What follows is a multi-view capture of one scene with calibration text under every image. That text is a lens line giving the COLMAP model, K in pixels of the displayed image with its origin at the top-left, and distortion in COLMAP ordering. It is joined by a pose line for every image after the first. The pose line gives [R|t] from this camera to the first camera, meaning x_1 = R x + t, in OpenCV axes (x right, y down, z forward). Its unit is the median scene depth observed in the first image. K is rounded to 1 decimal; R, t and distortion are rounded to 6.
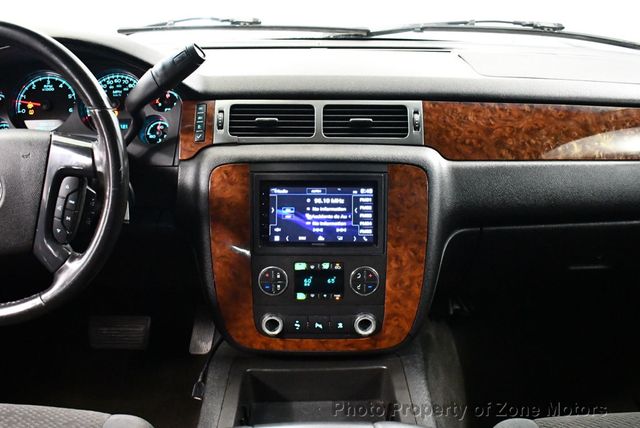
lens RADIAL K [[654.8, 0, 323.1], [0, 654.8, 209.9], [0, 0, 1]] dist [-0.096425, 0.000000]
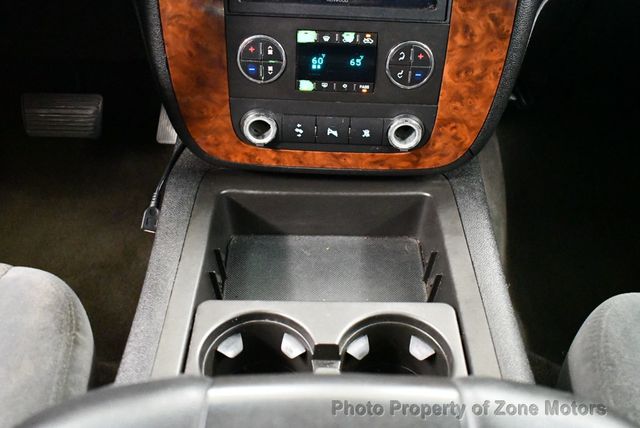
lens RADIAL K [[654.8, 0, 324.0], [0, 654.8, 212.6], [0, 0, 1]] dist [-0.096425, 0.000000]
pose [[0.999333, 0.033129, 0.015330, -0.022239], [-0.036413, 0.934365, 0.354451, 0.024372], [-0.002582, -0.354773, 0.934949, 0.374309]]
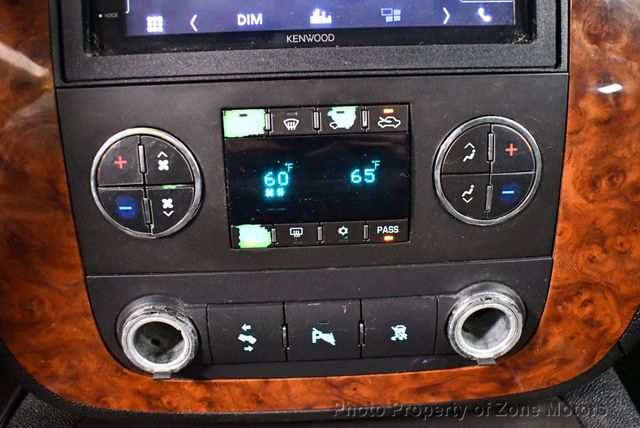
lens RADIAL K [[654.8, 0, 321.6], [0, 654.8, 210.4], [0, 0, 1]] dist [-0.096425, 0.000000]
pose [[0.999032, -0.038919, 0.020498, -0.011080], [0.036054, 0.991470, 0.125249, 0.088006], [-0.025198, -0.124389, 0.991914, 0.727409]]
